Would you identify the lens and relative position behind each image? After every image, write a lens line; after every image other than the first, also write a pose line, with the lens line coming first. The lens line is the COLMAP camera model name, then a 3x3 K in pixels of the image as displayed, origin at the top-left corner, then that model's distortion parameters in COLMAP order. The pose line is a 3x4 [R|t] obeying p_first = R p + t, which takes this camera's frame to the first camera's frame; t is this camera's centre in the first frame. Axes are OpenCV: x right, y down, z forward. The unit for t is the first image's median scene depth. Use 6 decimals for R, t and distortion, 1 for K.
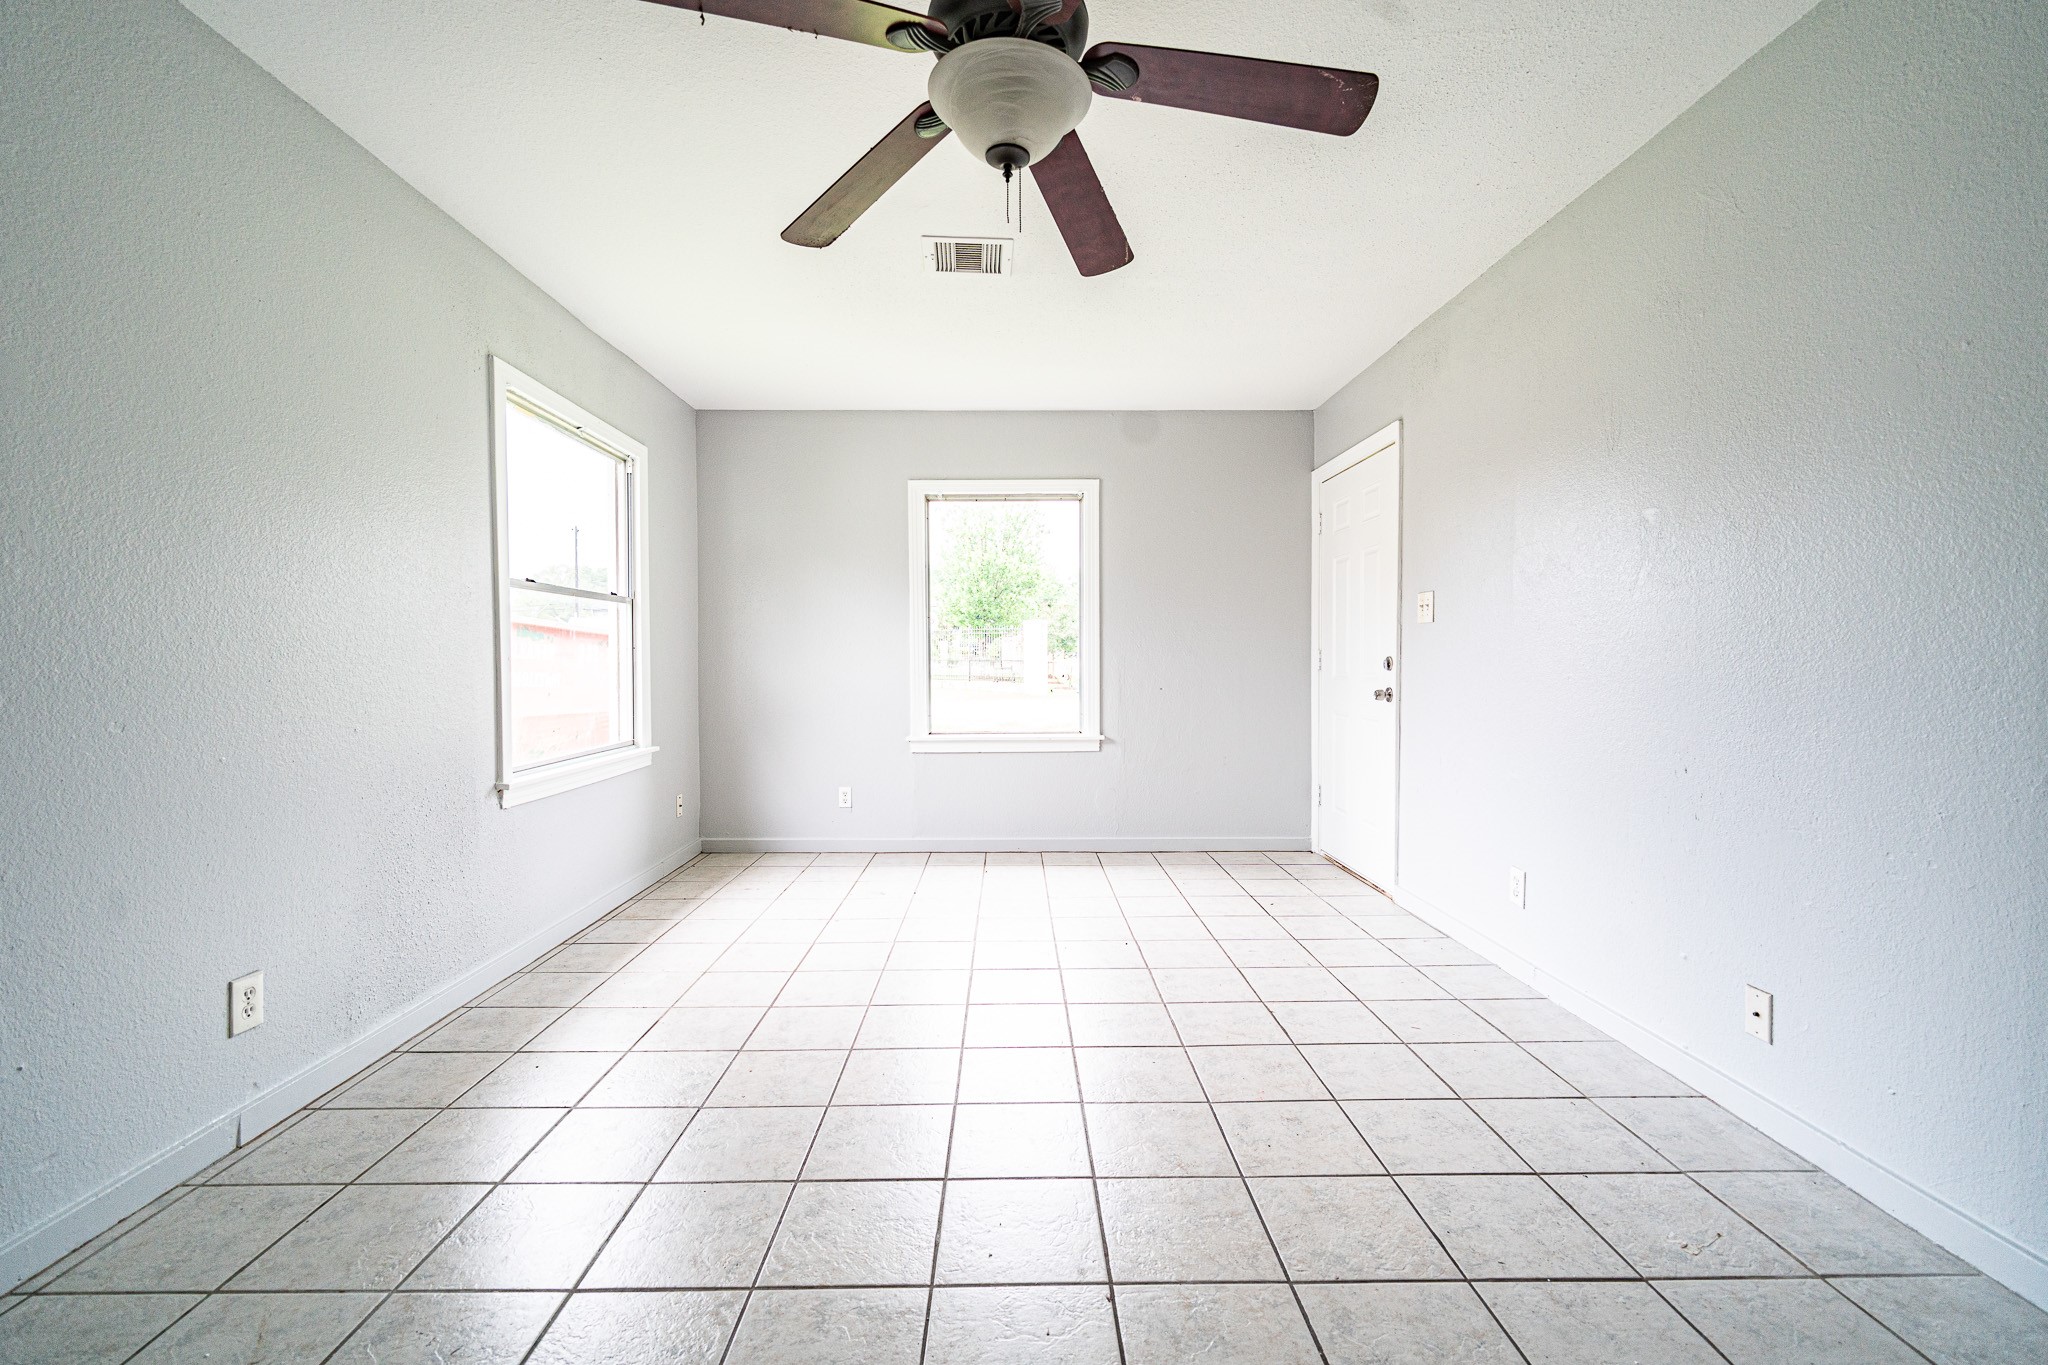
lens RADIAL K [[868.6, 0, 1017.8], [0, 868.6, 674.6], [0, 0, 1]] dist [-0.001601, -0.001198]
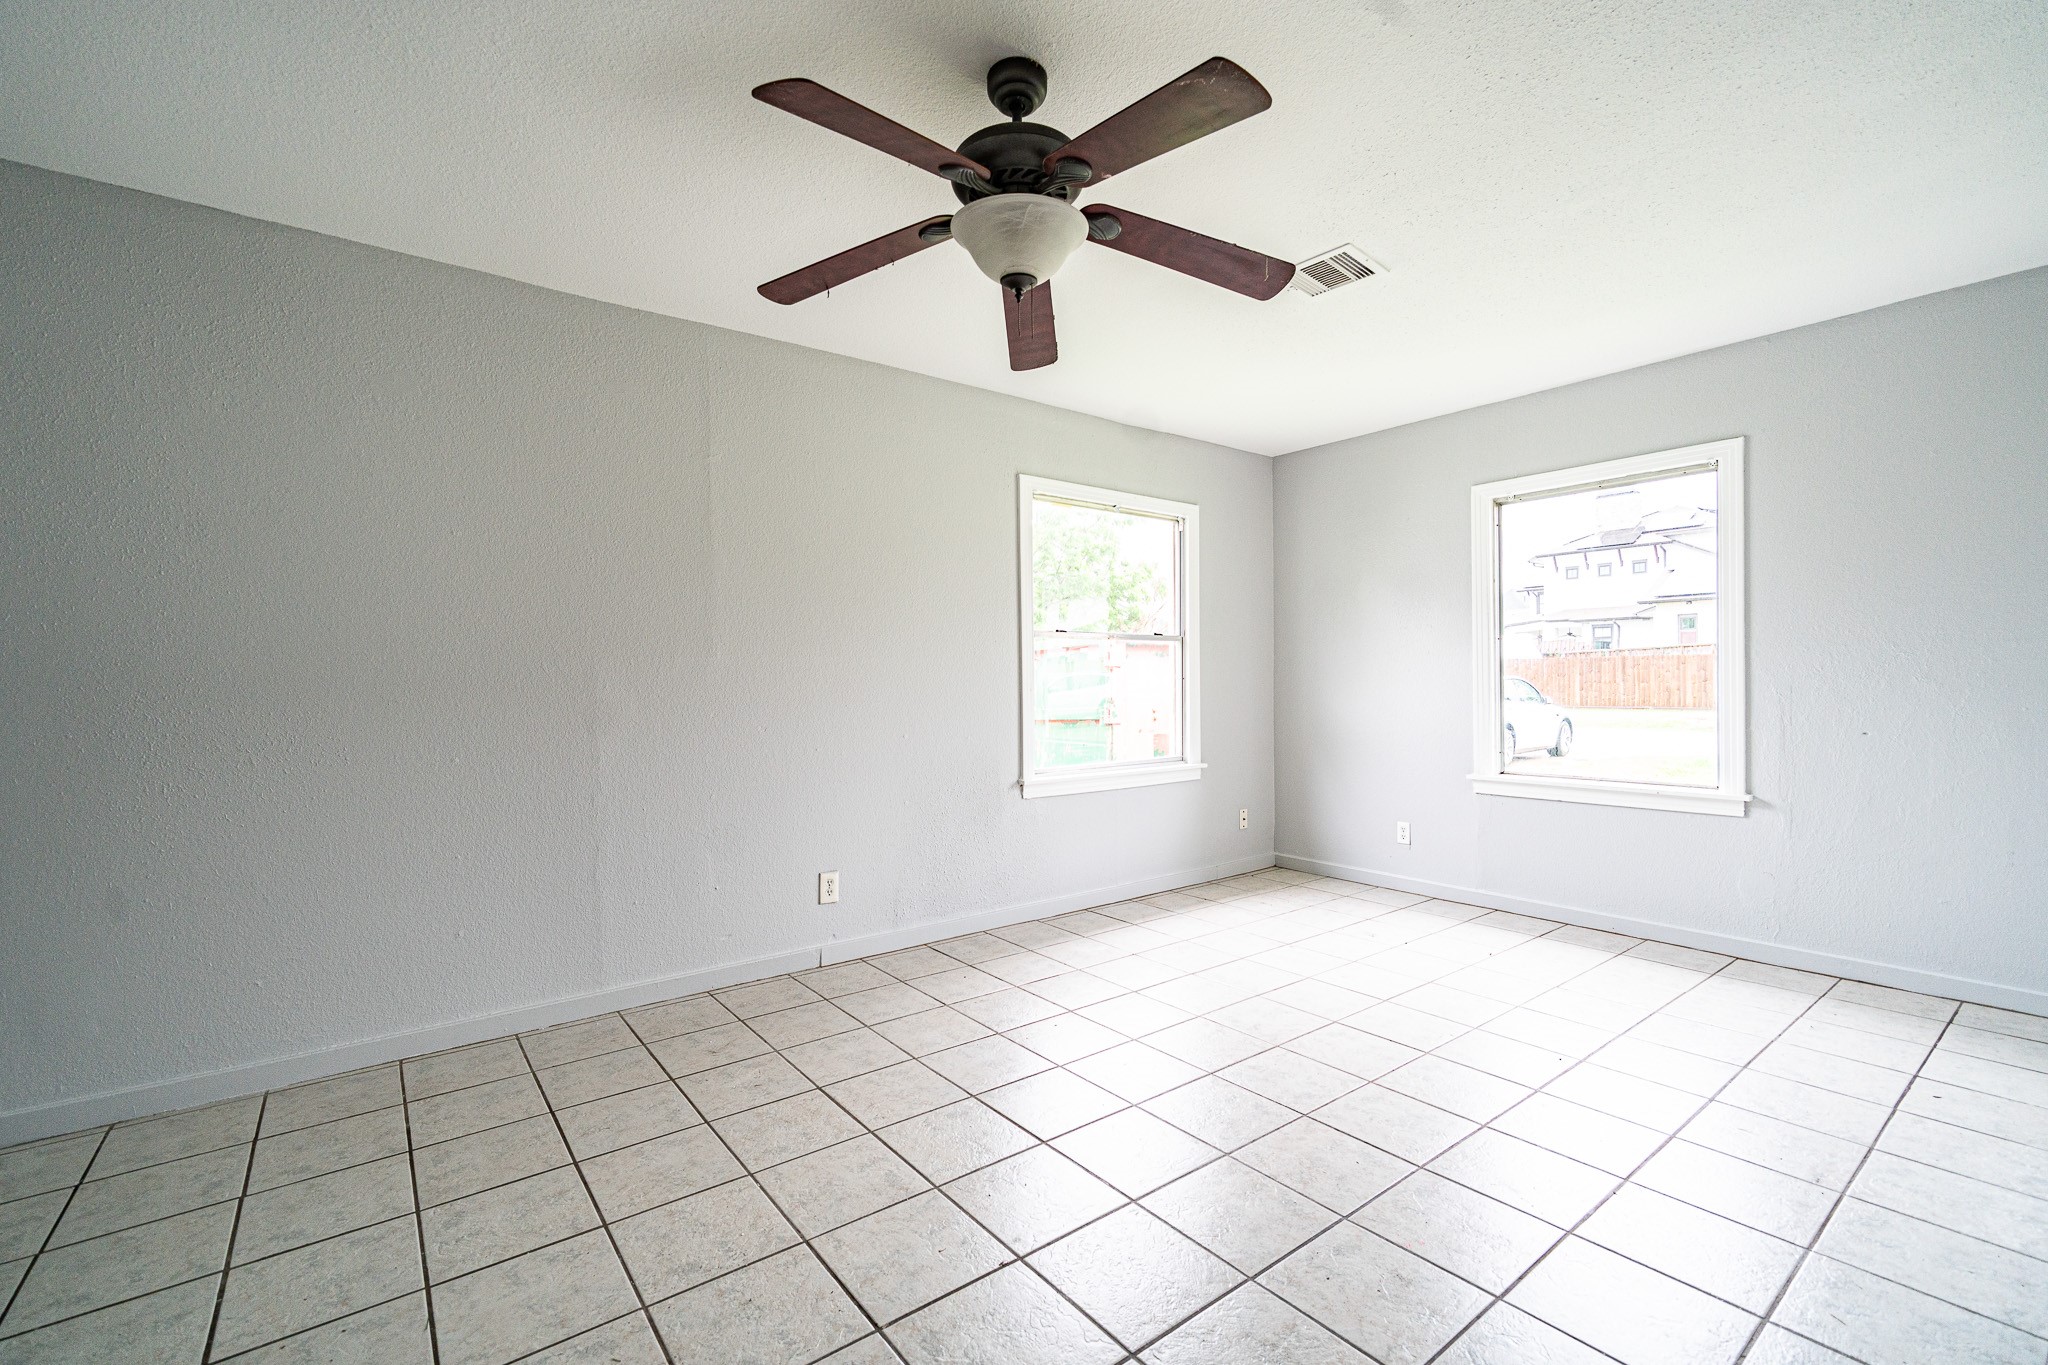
lens RADIAL K [[868.6, 0, 1018.9], [0, 868.6, 685.1], [0, 0, 1]] dist [-0.001601, -0.001198]
pose [[0.602257, 0.001489, -0.798301, 0.364525], [-0.008034, 0.999959, -0.004196, -0.014736], [0.798261, 0.008941, 0.602245, 0.112709]]
